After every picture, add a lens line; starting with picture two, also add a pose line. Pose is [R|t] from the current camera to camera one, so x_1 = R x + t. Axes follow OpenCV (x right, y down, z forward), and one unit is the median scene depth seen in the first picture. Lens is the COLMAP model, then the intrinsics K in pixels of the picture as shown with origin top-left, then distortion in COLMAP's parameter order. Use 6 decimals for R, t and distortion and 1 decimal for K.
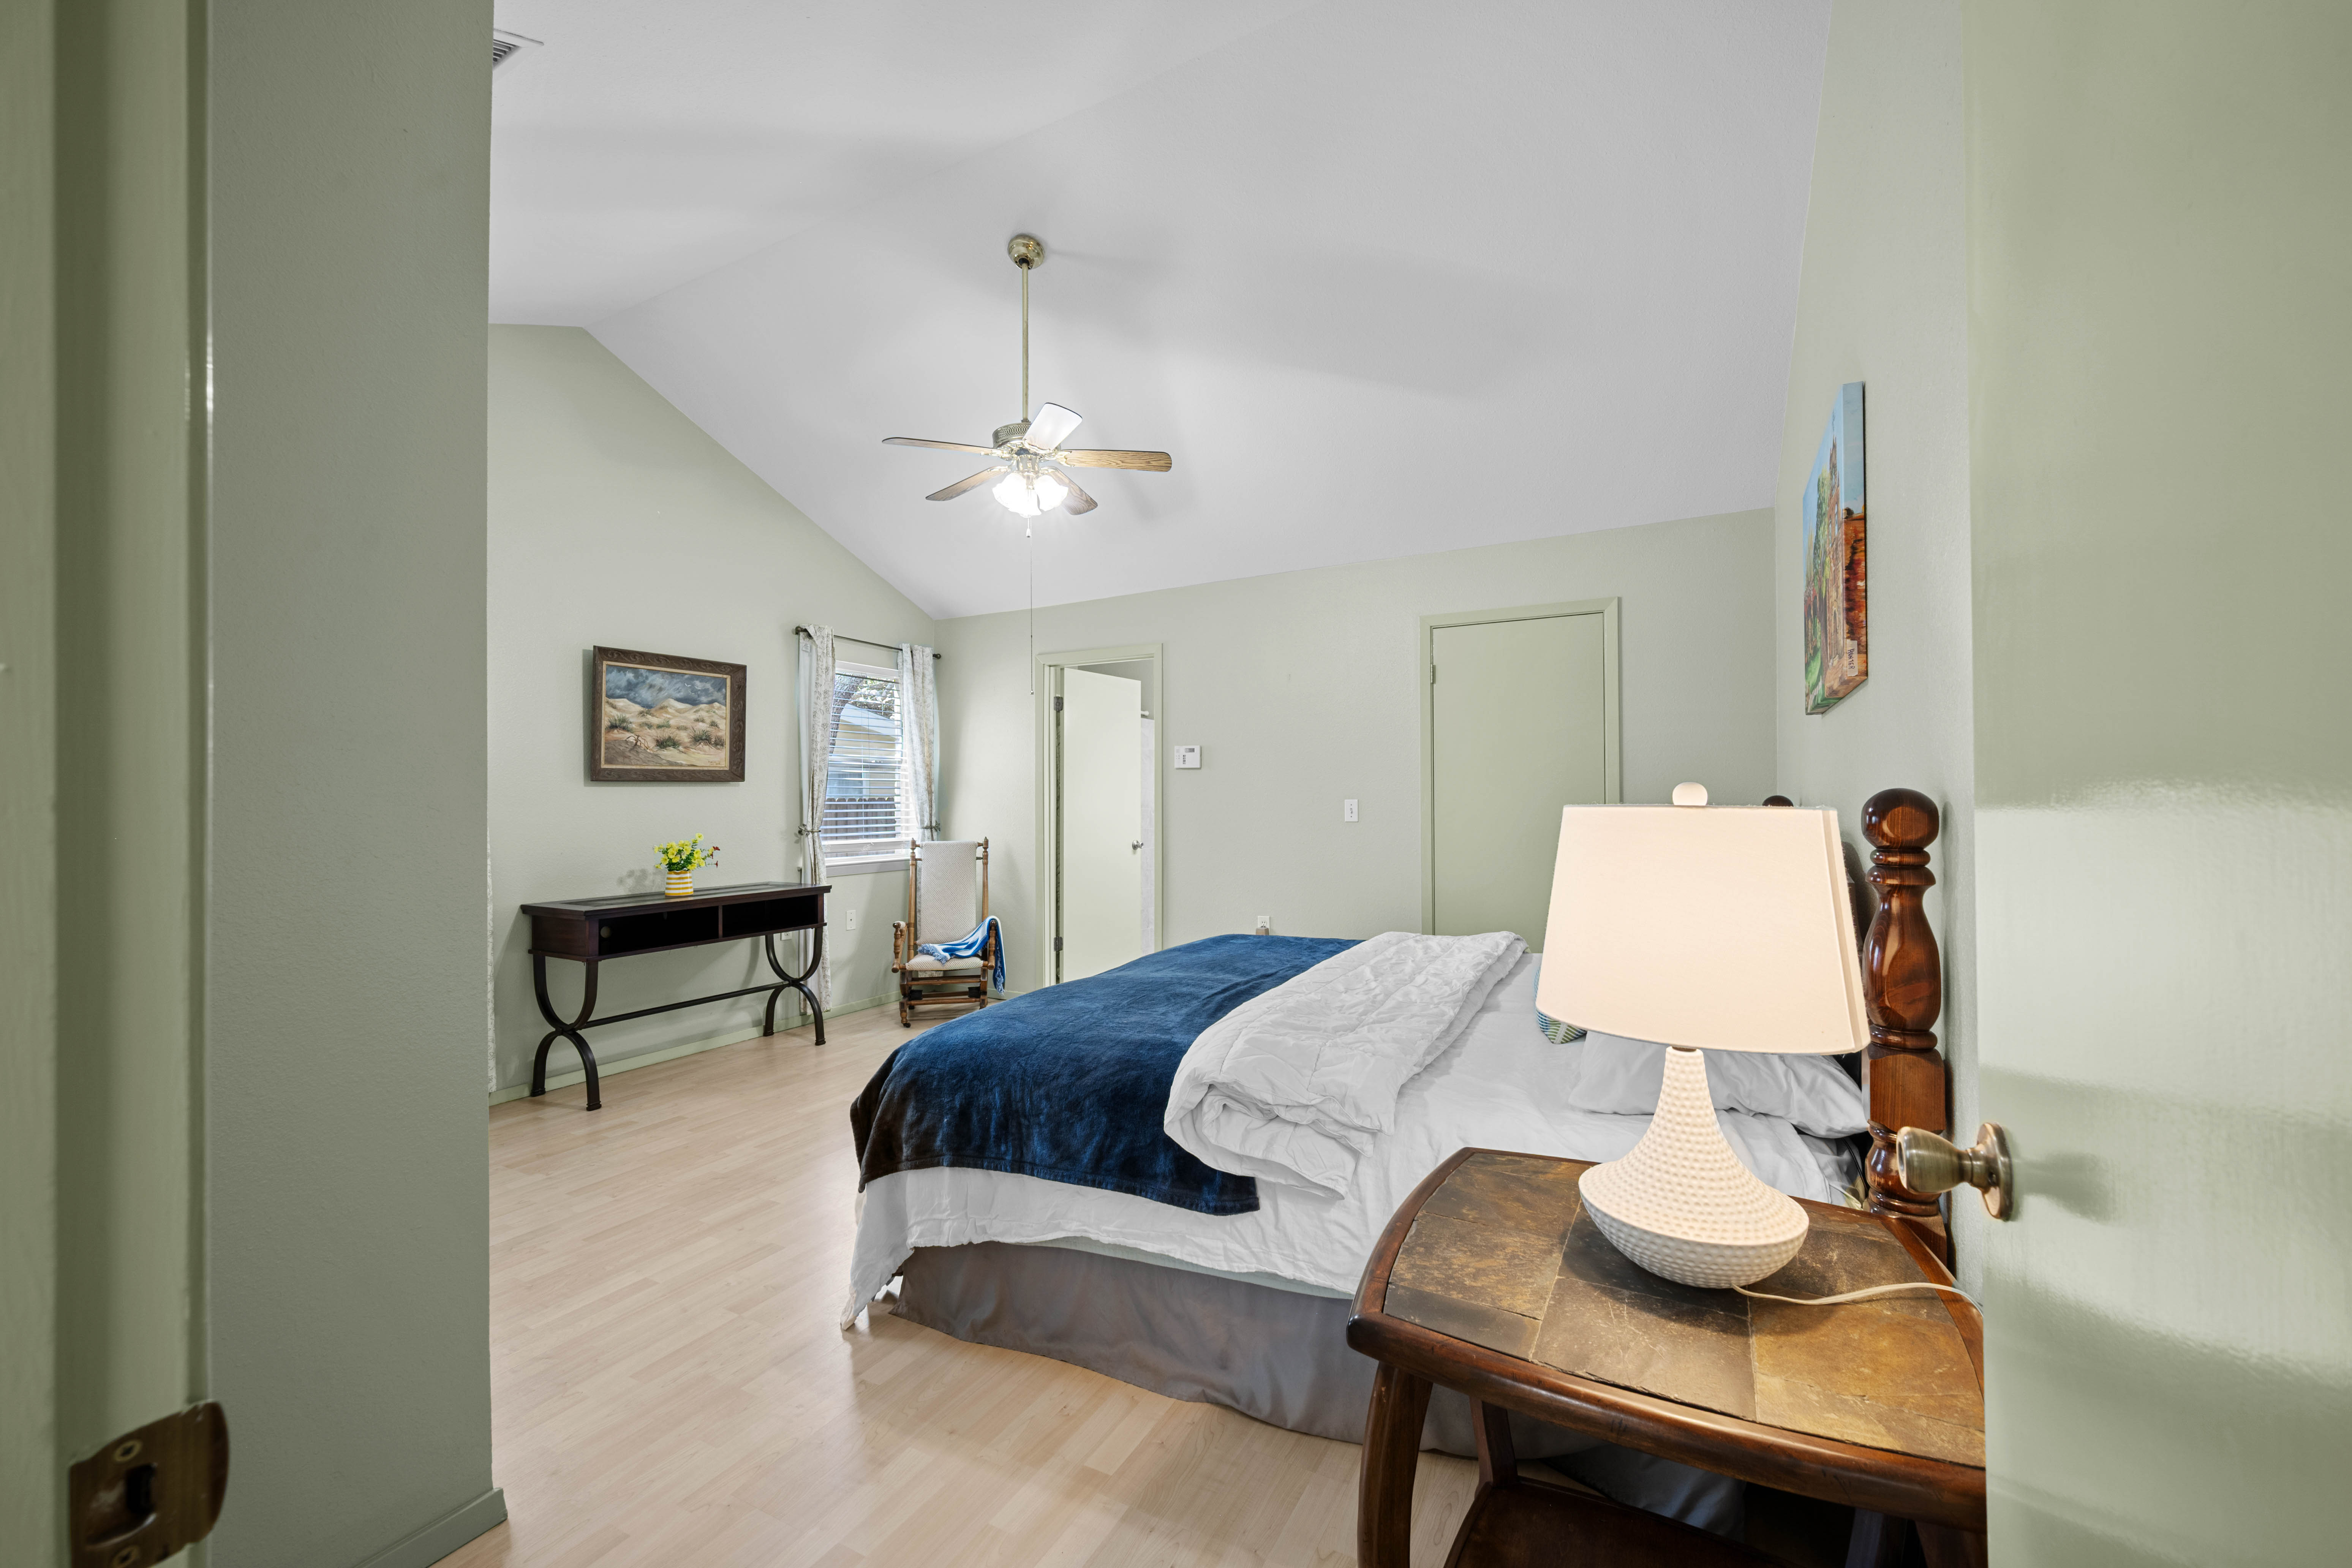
lens RADIAL K [[935.3, 0, 1180.0], [0, 935.3, 789.7], [0, 0, 1]] dist [-0.001875, 0.000612]
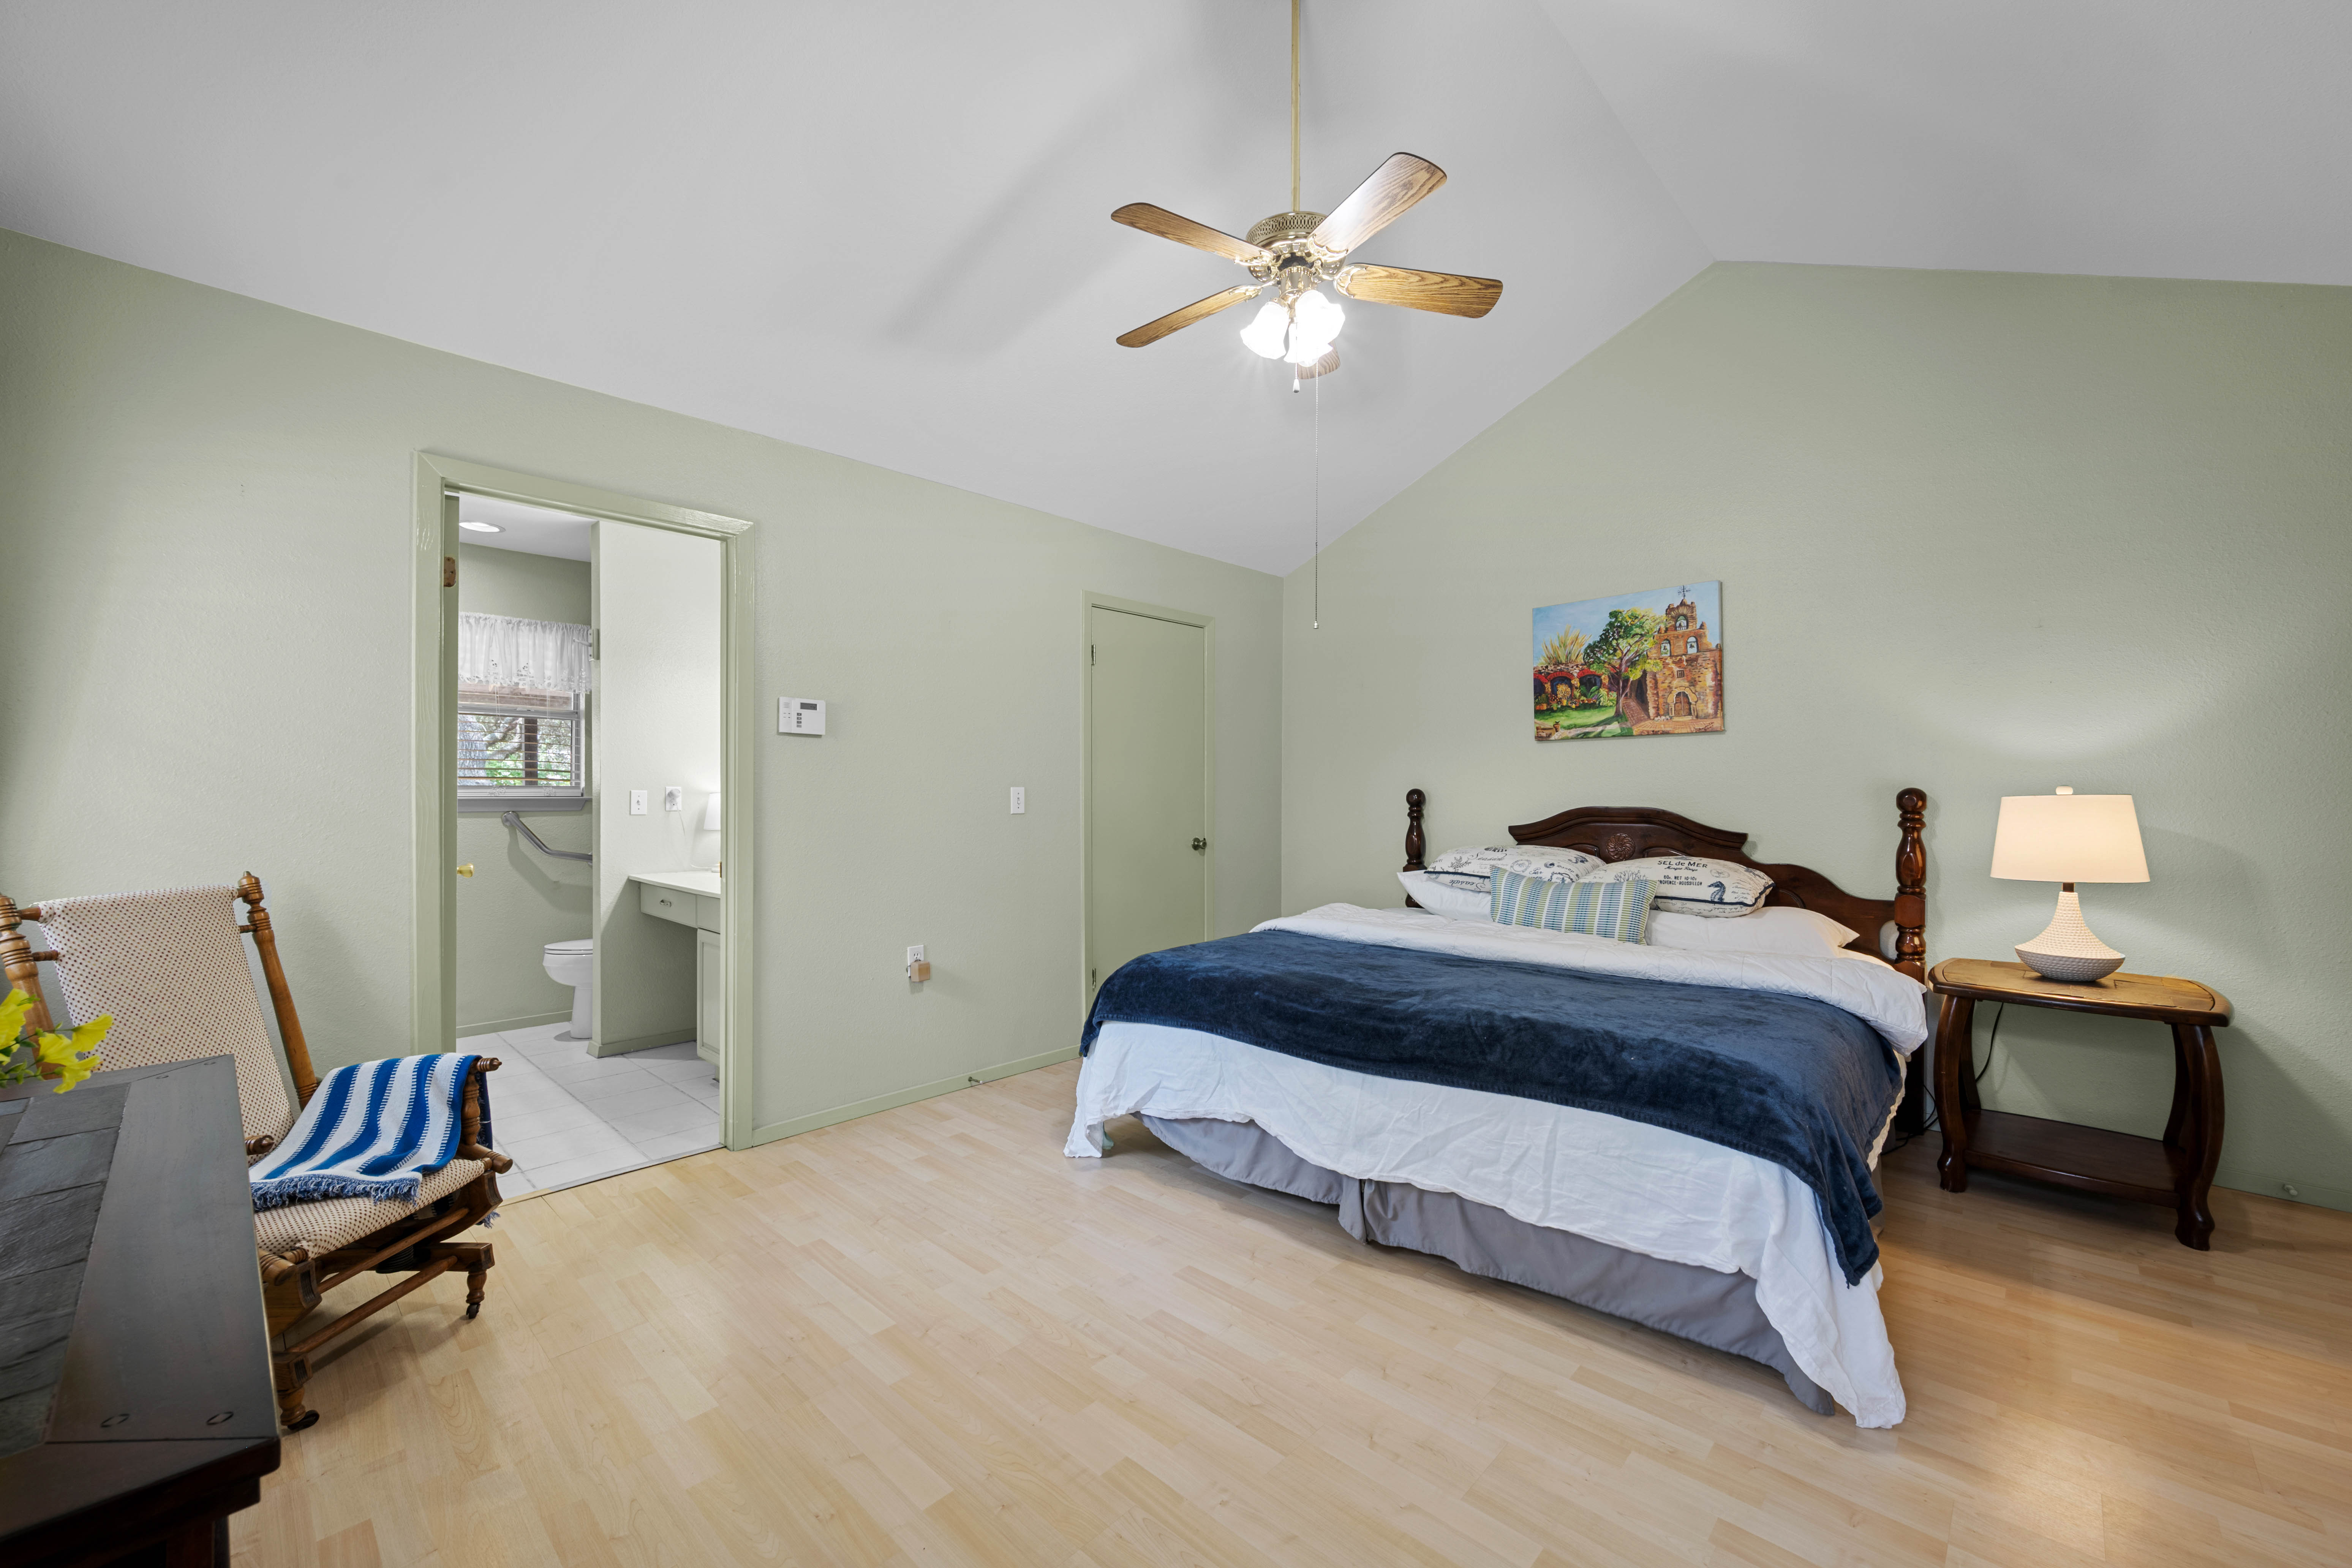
lens RADIAL K [[935.3, 0, 1190.5], [0, 935.3, 793.2], [0, 0, 1]] dist [-0.001875, 0.000612]
pose [[0.244208, 0.003938, 0.969715, -0.837360], [-0.018163, 0.999835, 0.000514, 0.017866], [-0.969553, -0.017738, 0.244239, 0.910086]]
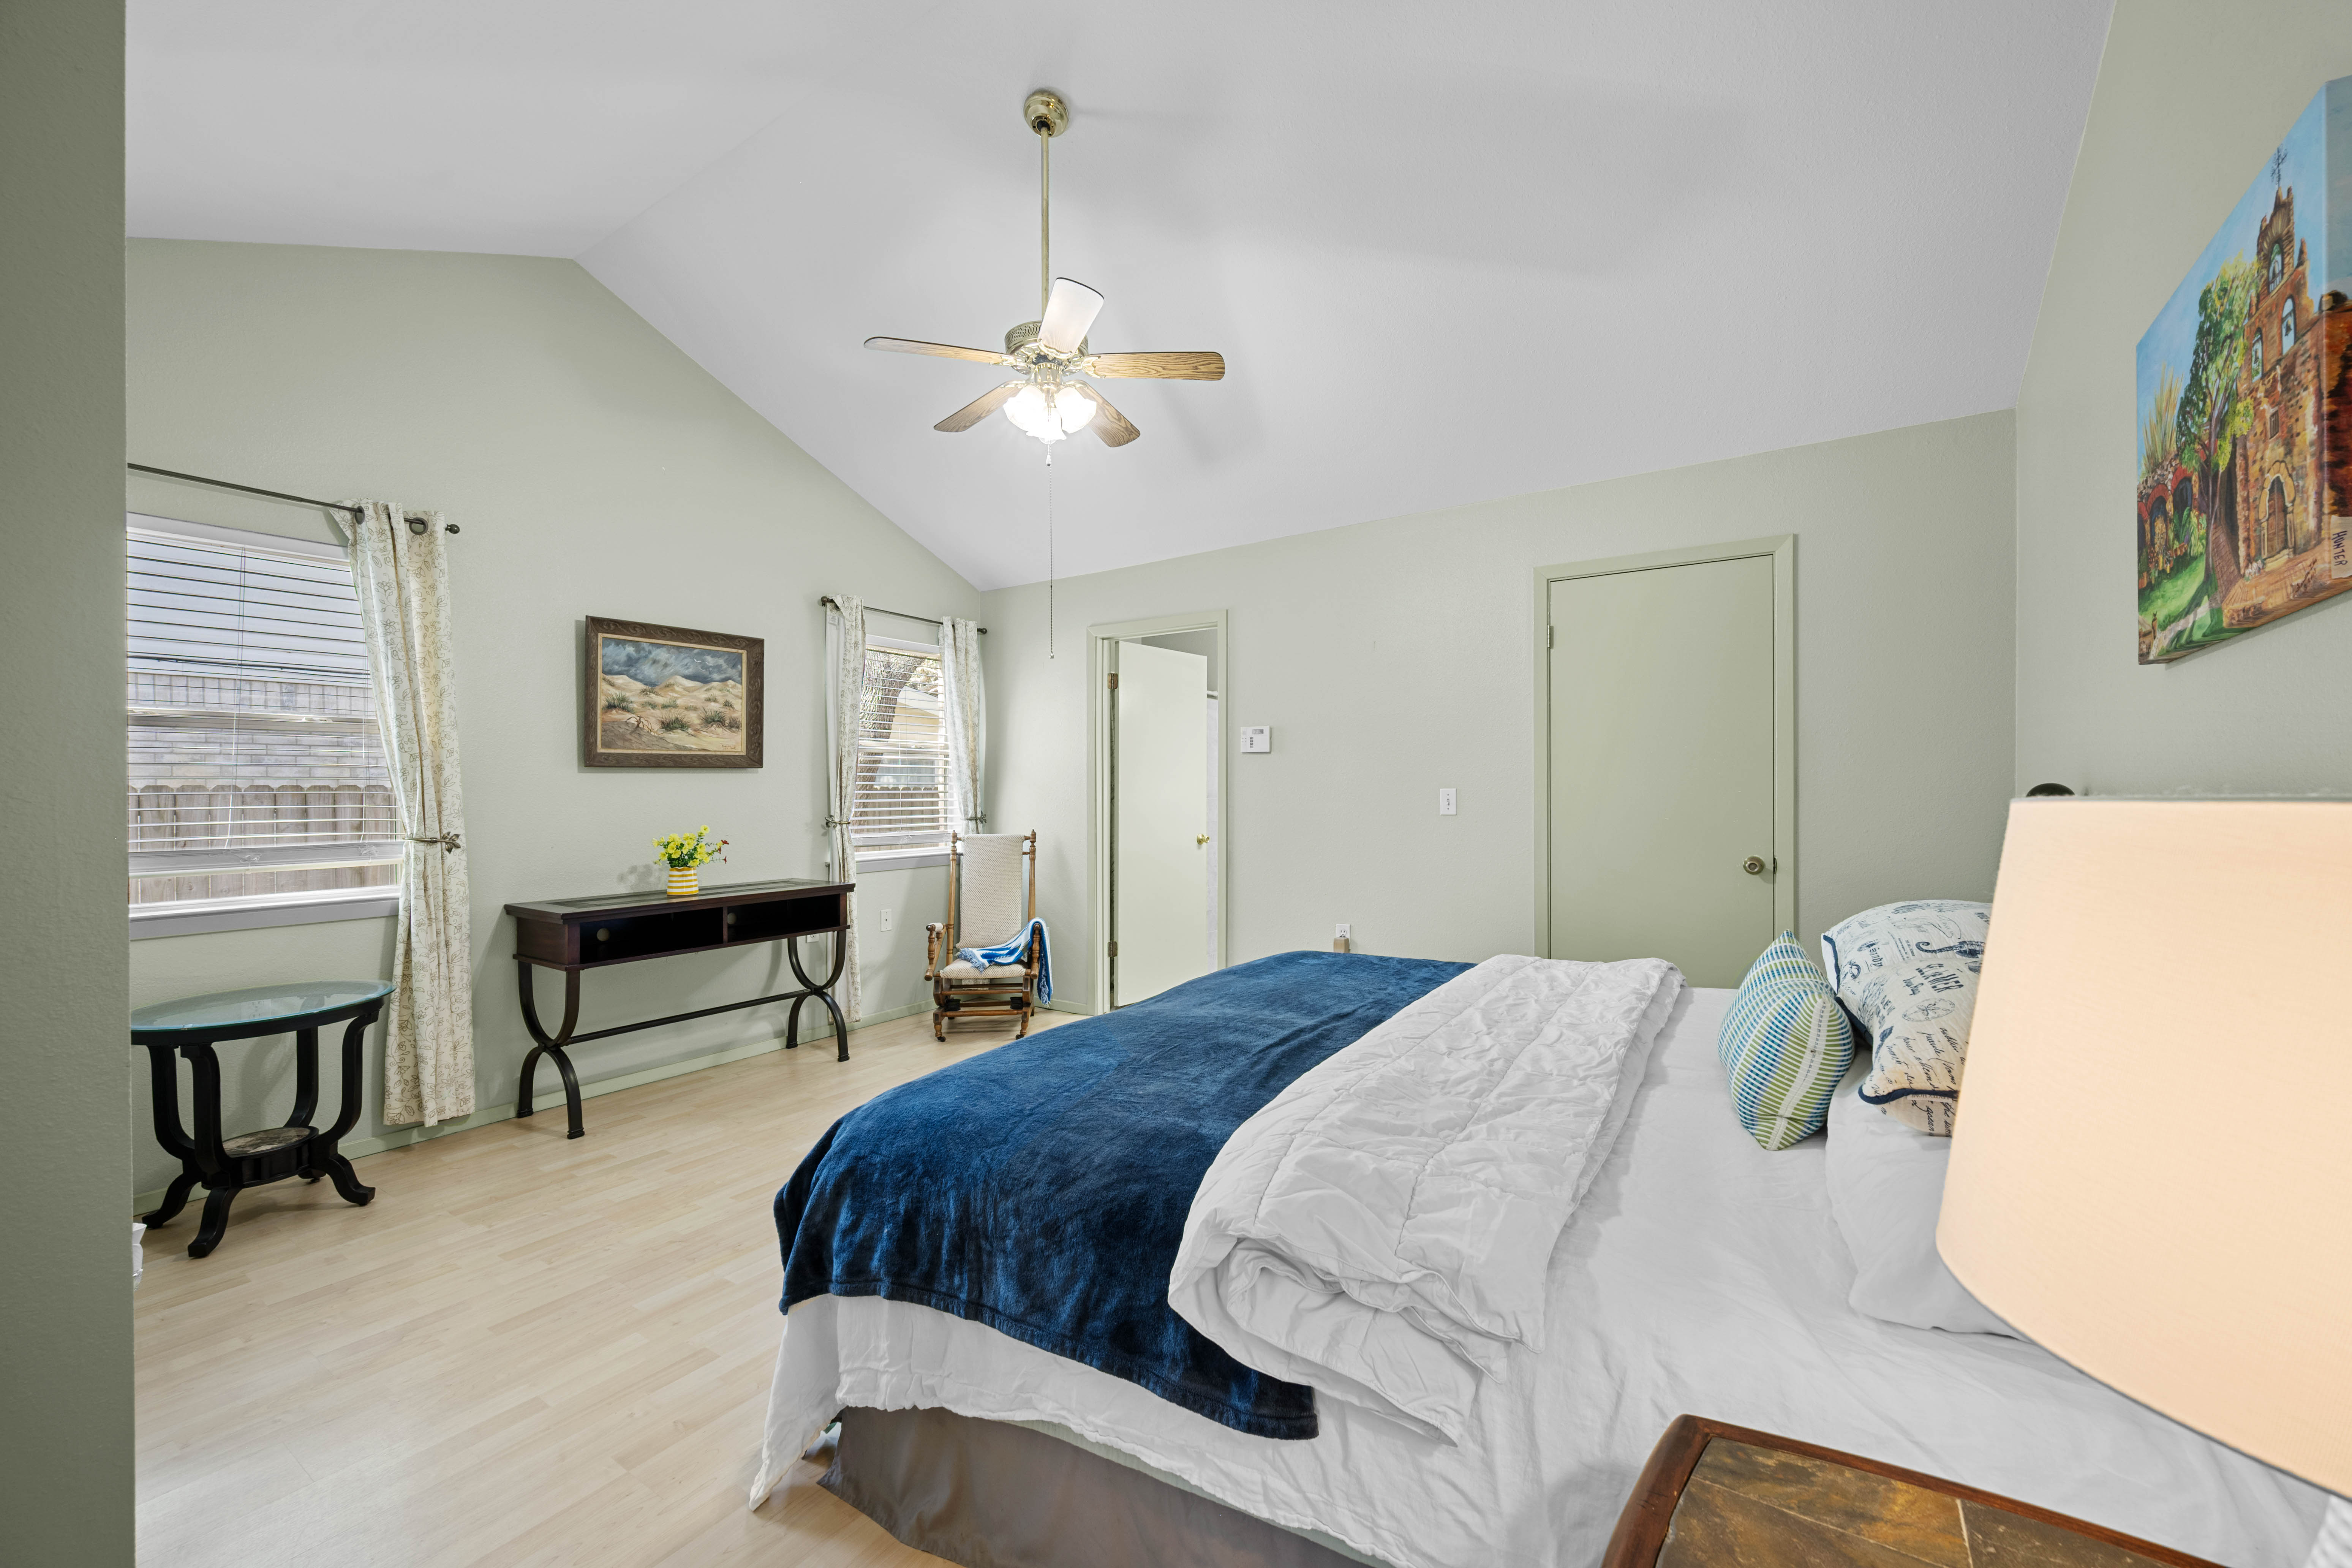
lens RADIAL K [[935.3, 0, 1182.8], [0, 935.3, 791.4], [0, 0, 1]] dist [-0.001875, 0.000612]
pose [[0.996206, 0.001478, -0.087014, 0.025377], [-0.000358, 0.999917, 0.012895, 0.003131], [0.087025, -0.012815, 0.996124, 0.194199]]
